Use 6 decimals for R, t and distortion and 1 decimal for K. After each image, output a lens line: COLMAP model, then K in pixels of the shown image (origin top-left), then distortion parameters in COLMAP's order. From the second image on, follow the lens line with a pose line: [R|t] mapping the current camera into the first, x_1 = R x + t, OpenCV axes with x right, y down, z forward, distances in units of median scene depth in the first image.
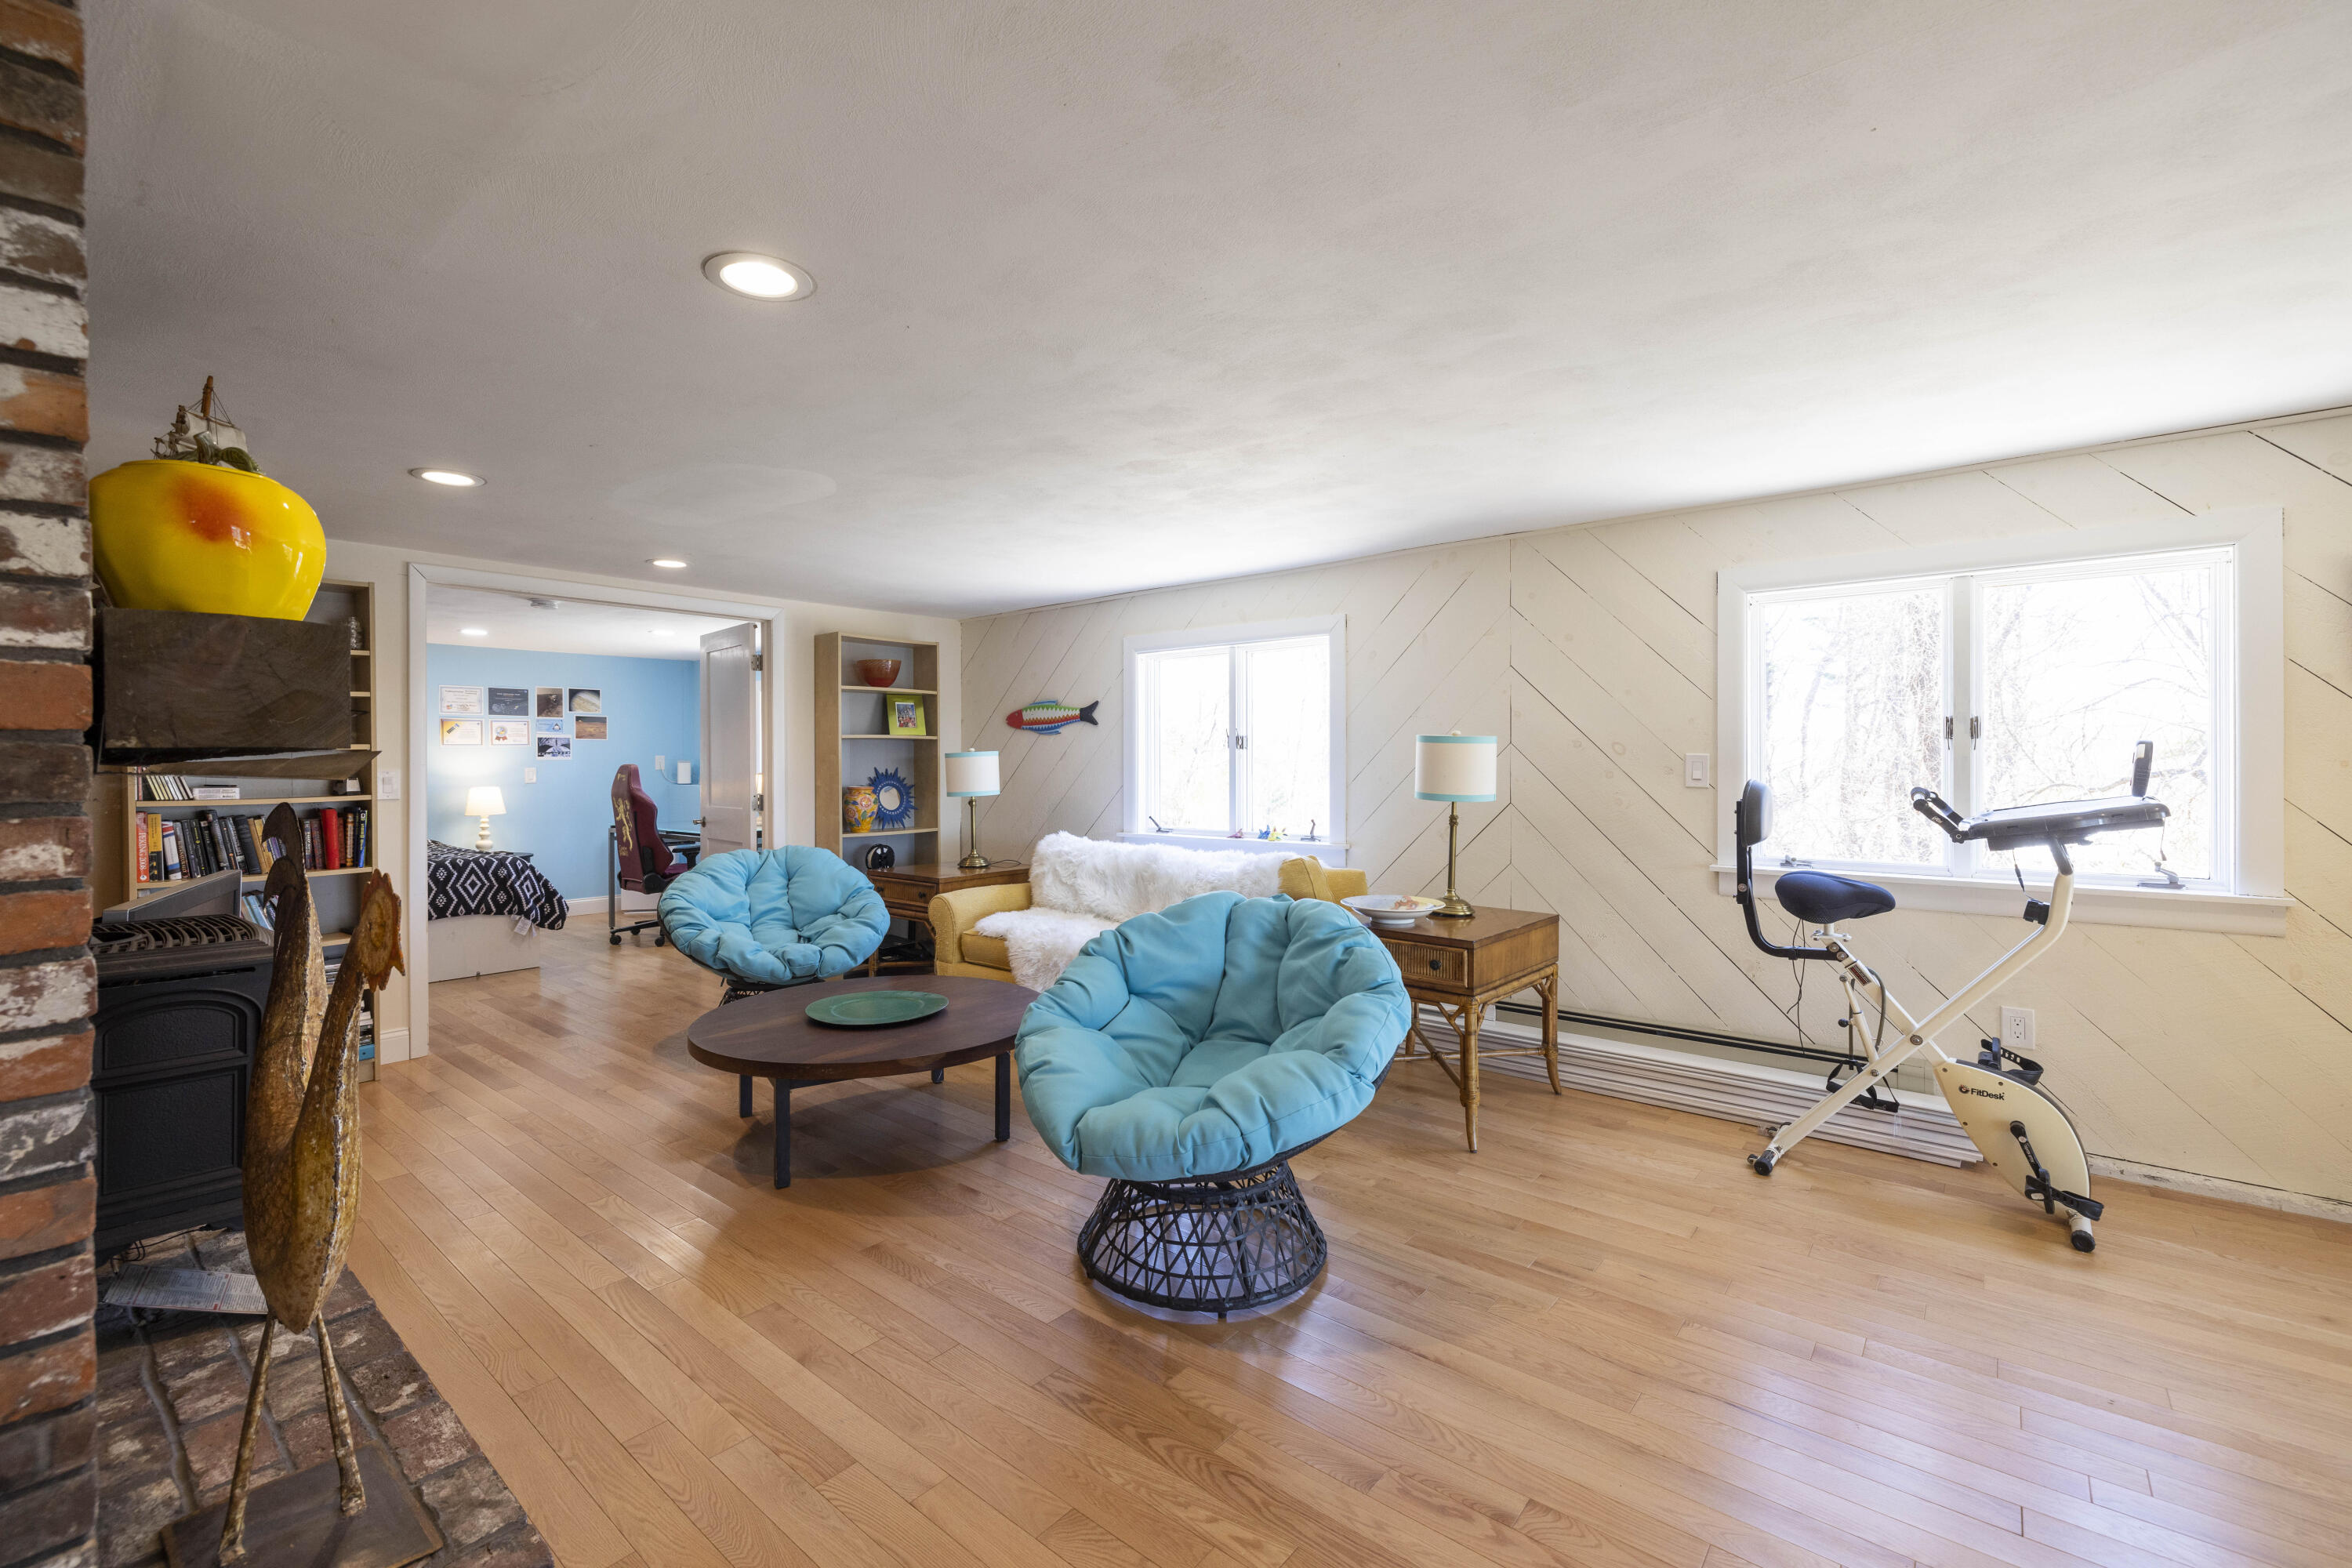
lens RADIAL K [[985.2, 0, 1172.8], [0, 985.2, 763.9], [0, 0, 1]] dist [-0.004602, -0.000347]
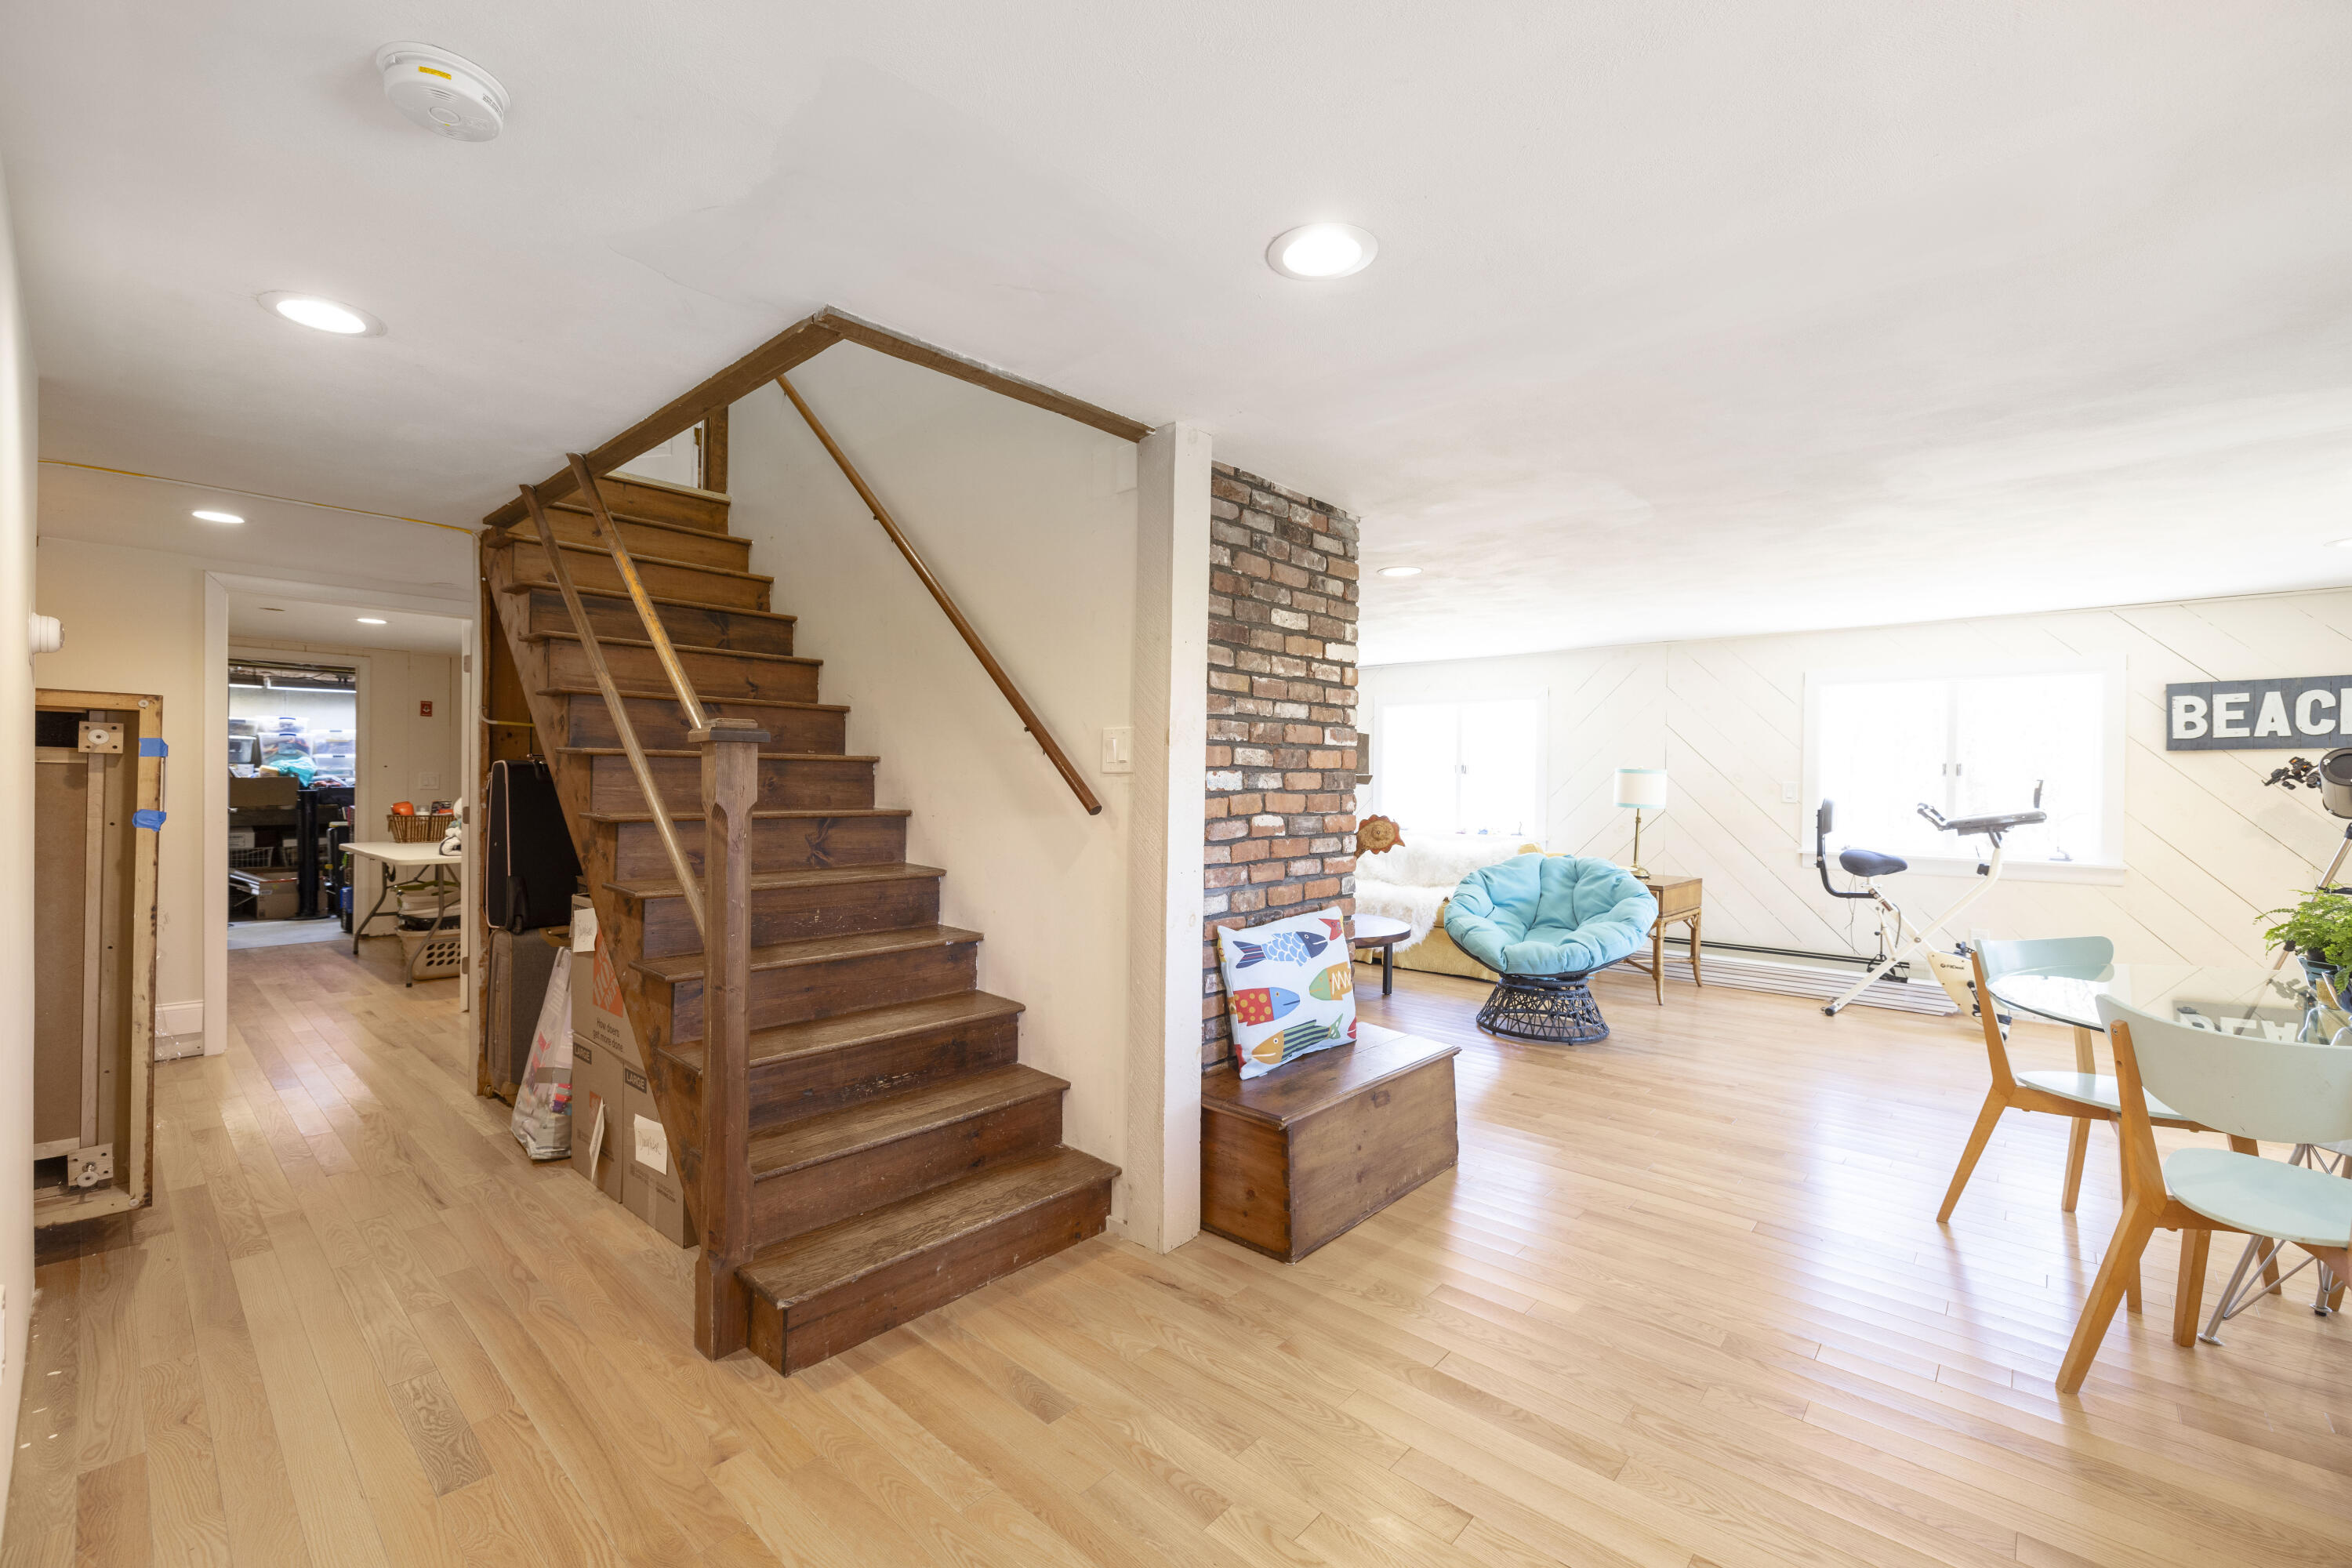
lens RADIAL K [[985.2, 0, 1174.0], [0, 985.2, 780.6], [0, 0, 1]] dist [-0.004602, -0.000347]
pose [[0.999010, 0.012659, -0.042639, -0.601926], [-0.012743, 0.999917, -0.001693, 0.004639], [0.042614, 0.002235, 0.999089, -0.967748]]
